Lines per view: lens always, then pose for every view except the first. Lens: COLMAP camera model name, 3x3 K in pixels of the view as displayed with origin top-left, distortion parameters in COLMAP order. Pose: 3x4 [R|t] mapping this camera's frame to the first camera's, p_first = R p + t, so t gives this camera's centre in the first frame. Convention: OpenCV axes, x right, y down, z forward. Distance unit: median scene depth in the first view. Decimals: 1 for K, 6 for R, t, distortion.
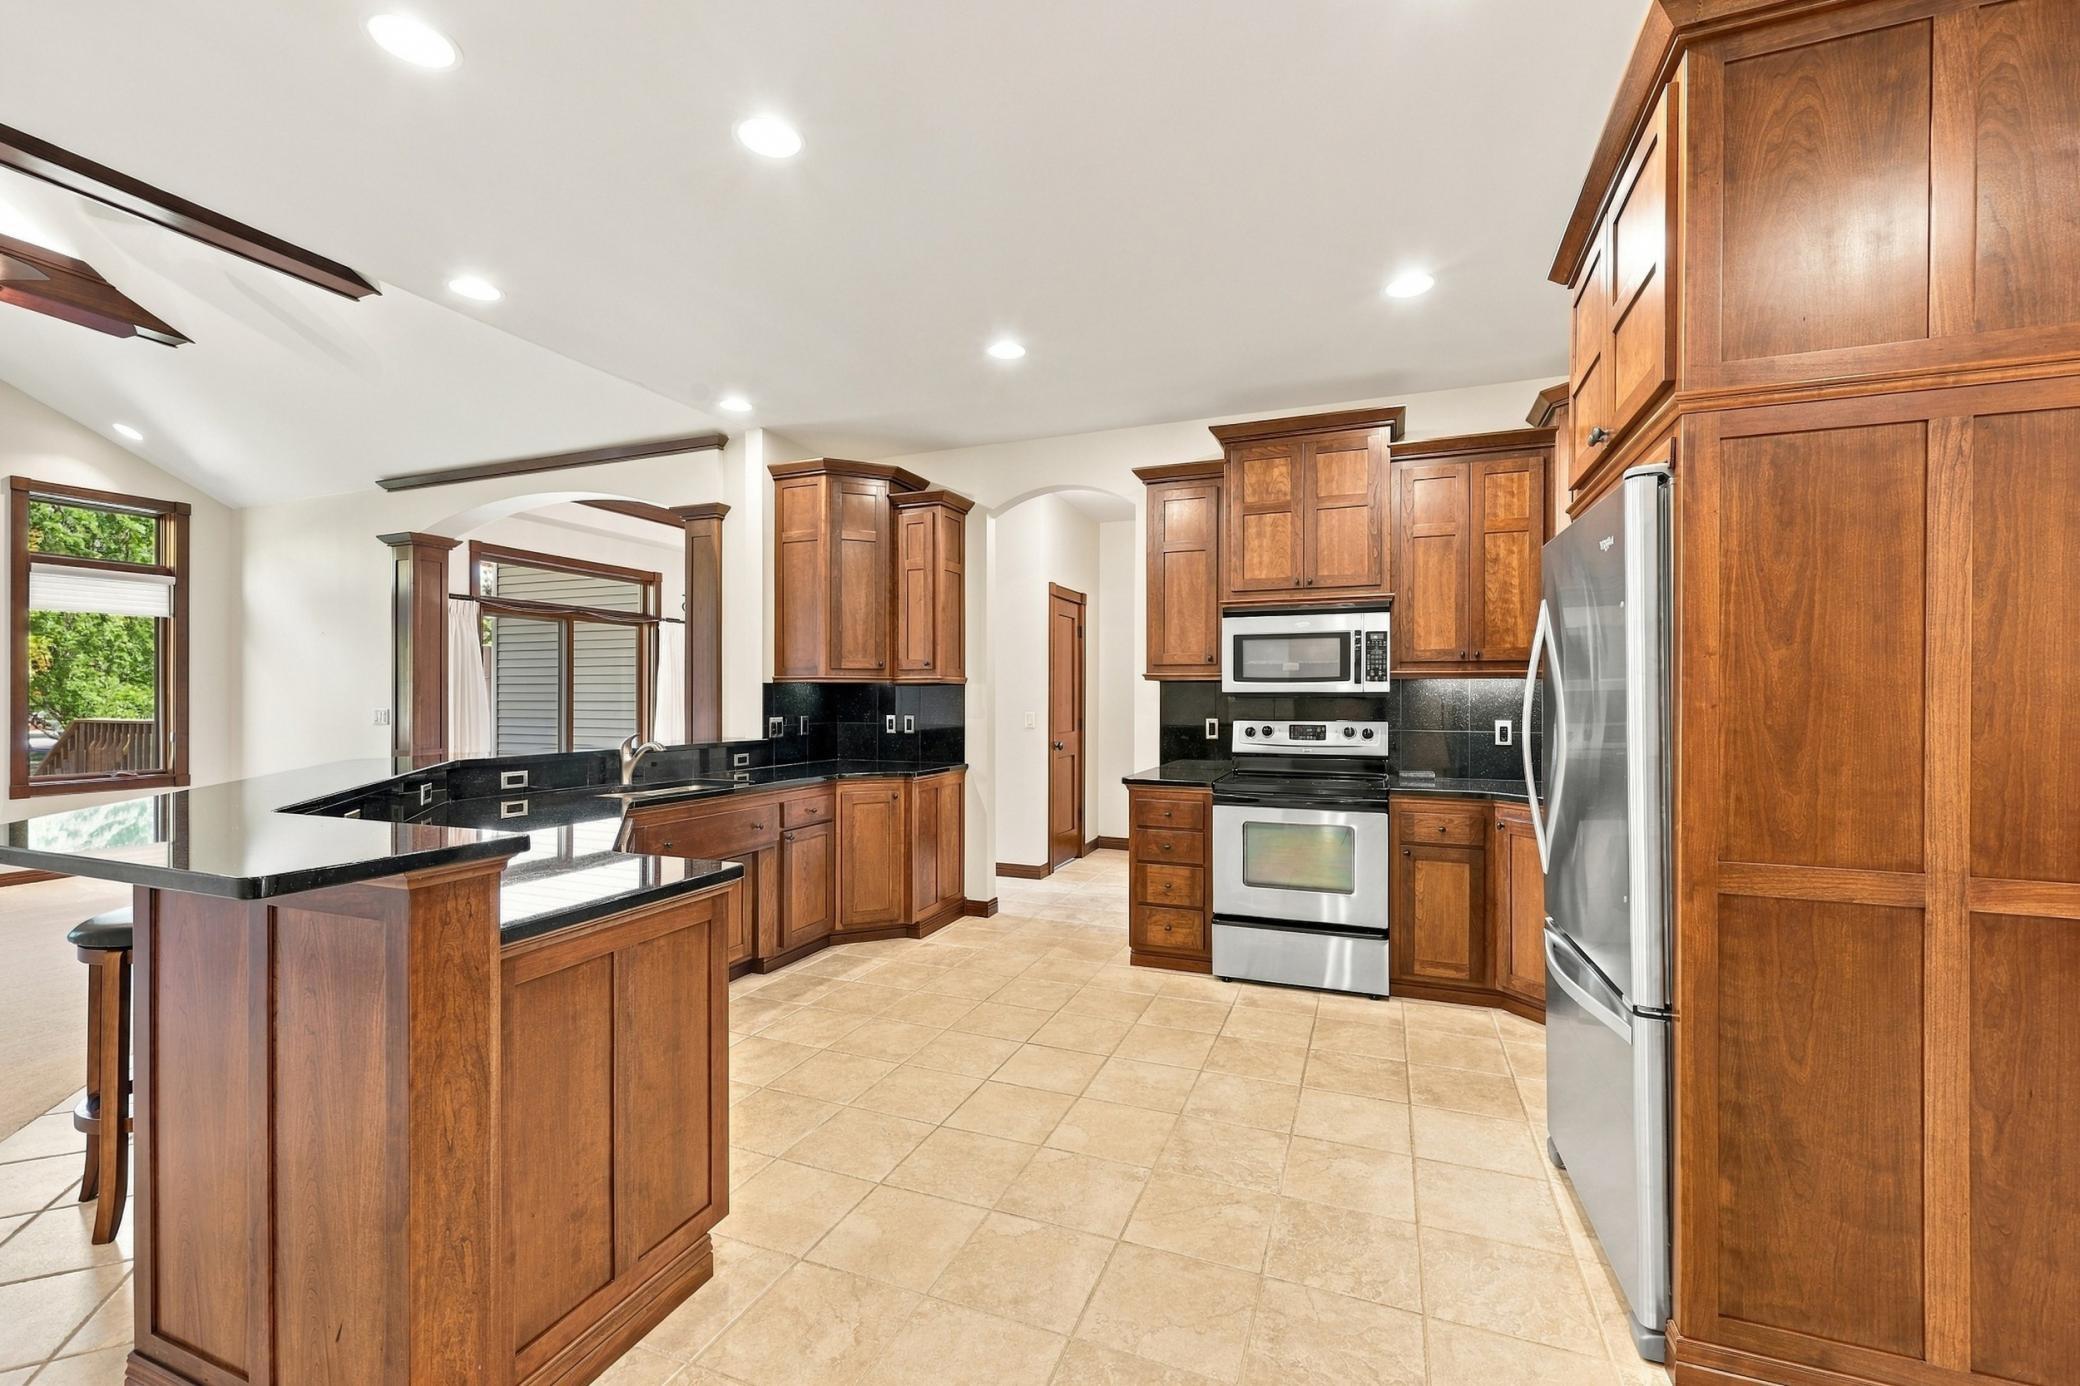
lens RADIAL K [[857.0, 0, 1046.9], [0, 857.0, 706.6], [0, 0, 1]] dist [0.003280, 0.000349]
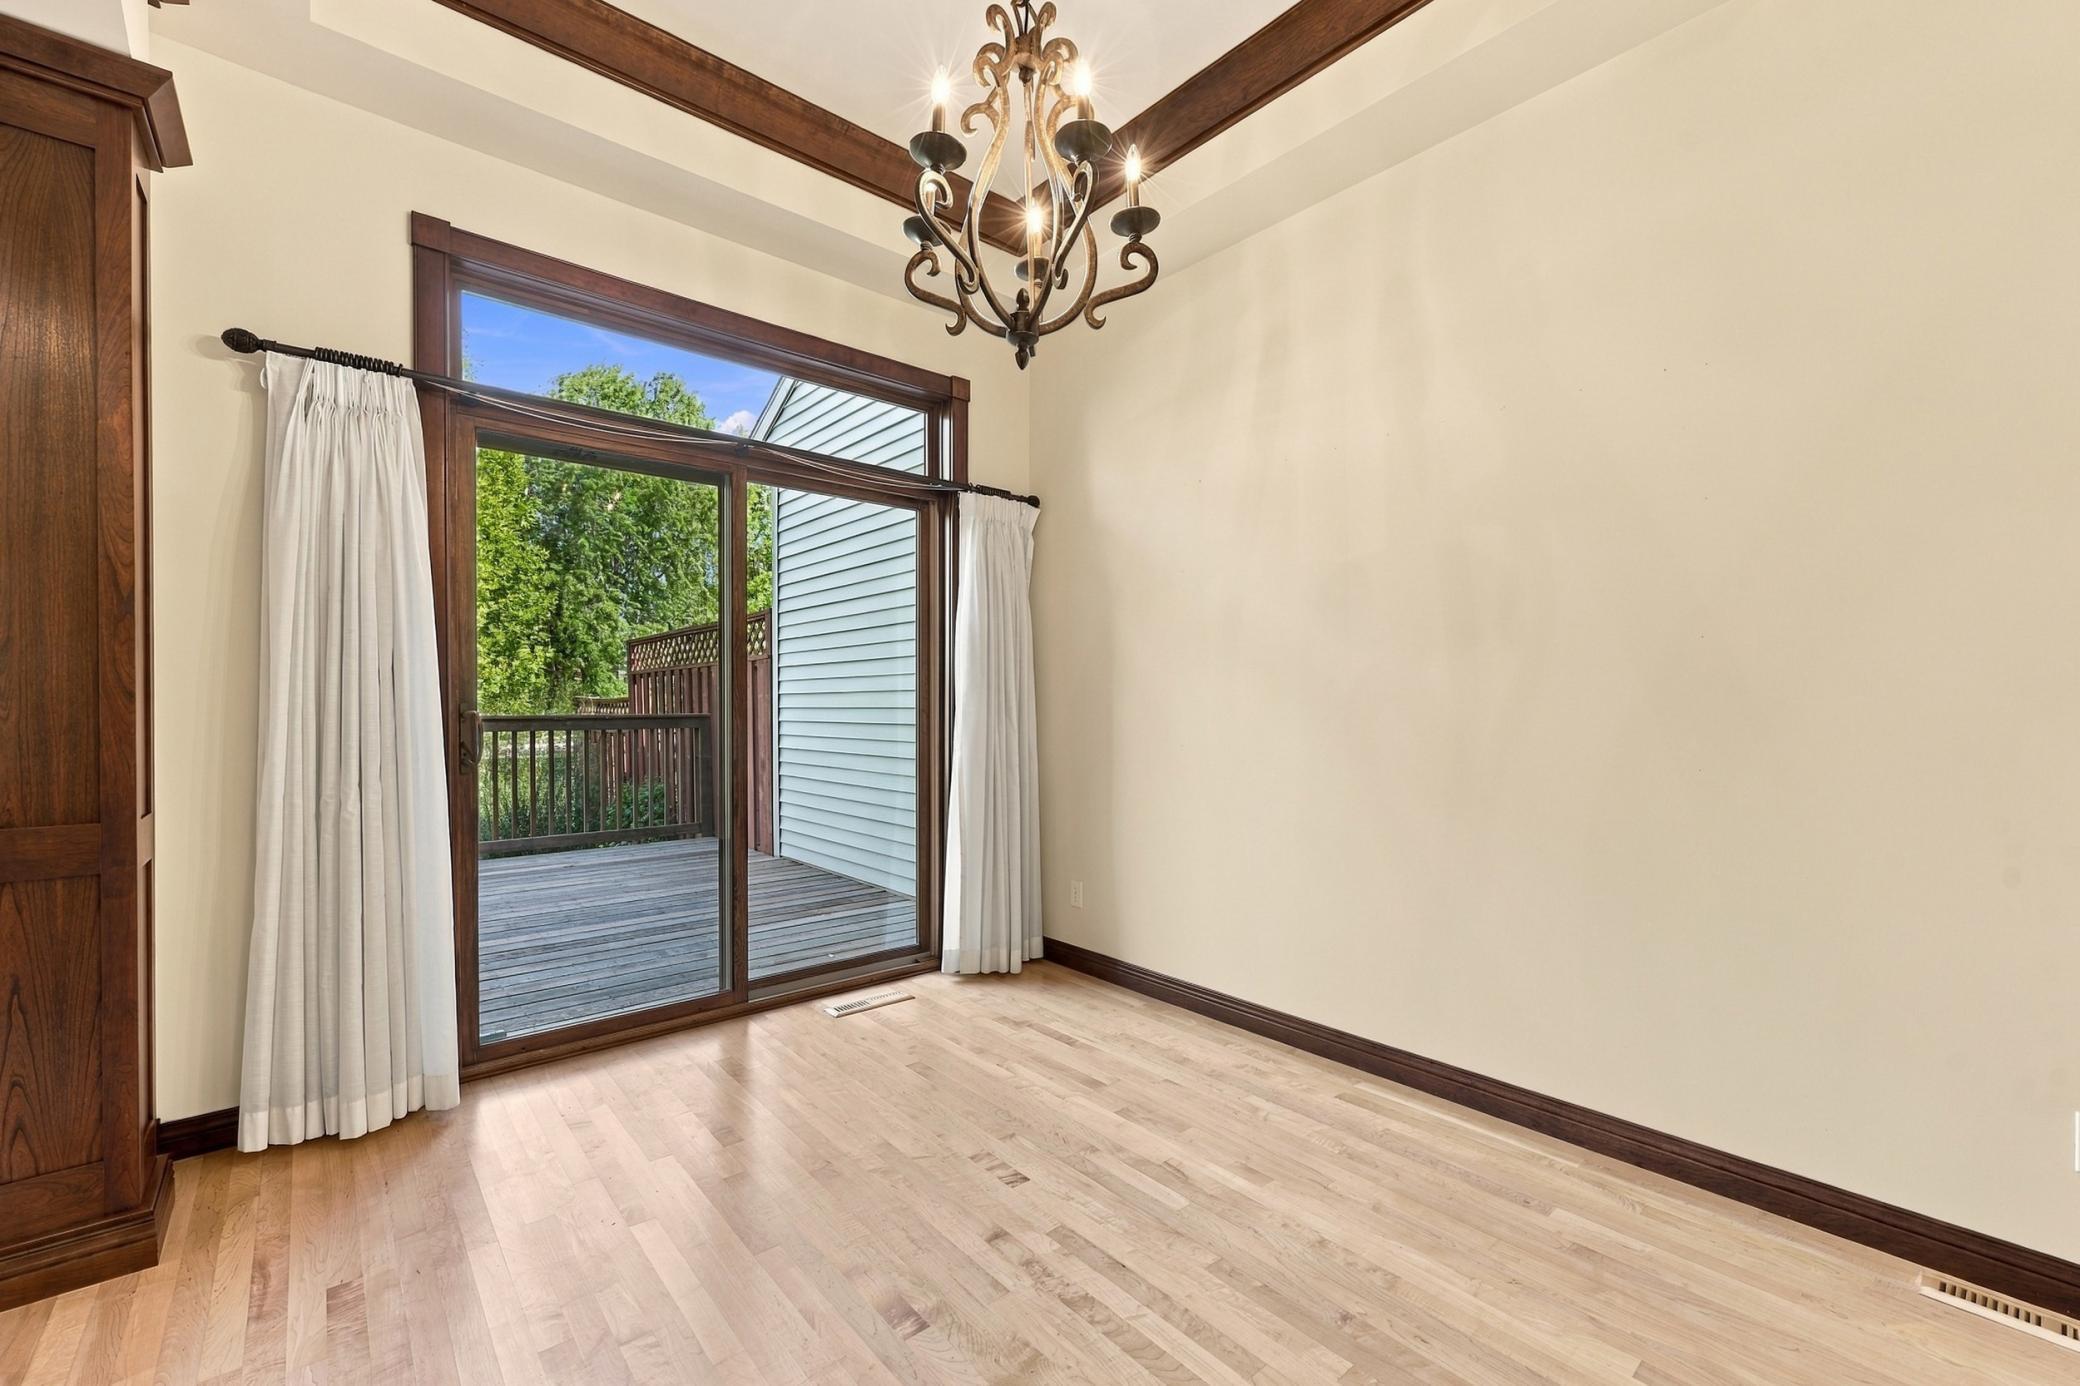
lens RADIAL K [[857.0, 0, 1046.9], [0, 857.0, 706.6], [0, 0, 1]] dist [0.003280, 0.000349]
pose [[0.884978, -0.005376, -0.465602, -0.353712], [0.003179, 0.999980, -0.005504, 0.014441], [0.465622, 0.003391, 0.884977, 1.047596]]
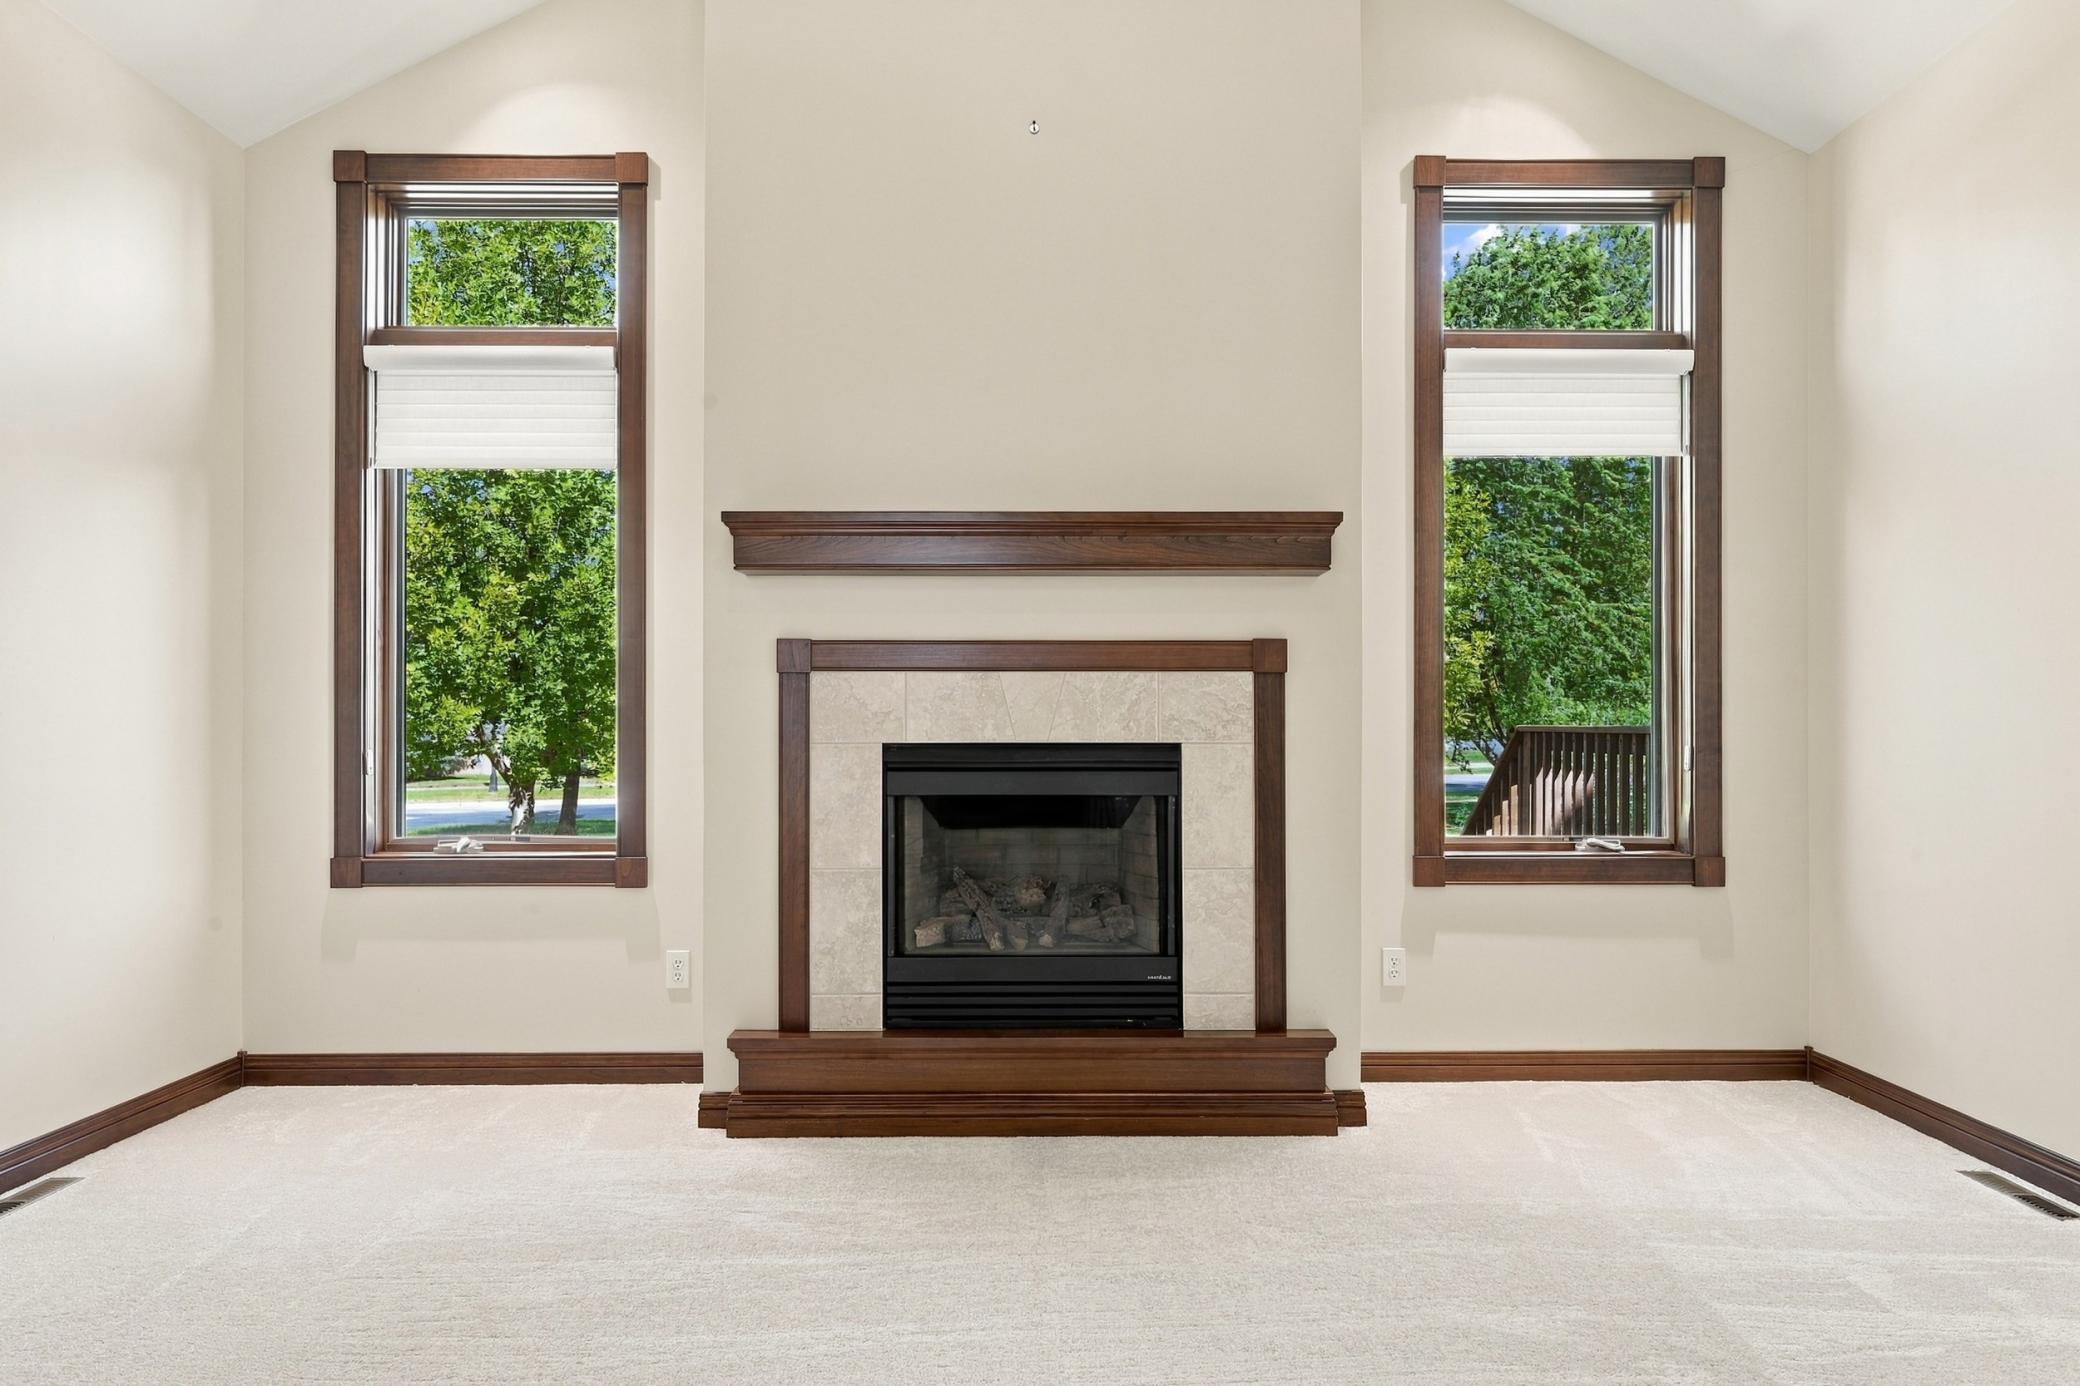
lens RADIAL K [[1367.1, 0, 1053.1], [0, 1367.1, 723.3], [0, 0, 1]] dist [0.000564, 0.000710]
pose [[0.381927, -0.001513, -0.924191, -0.683301], [-0.012293, 0.999902, -0.006717, 0.034934], [0.924111, 0.013927, 0.381871, 0.615683]]
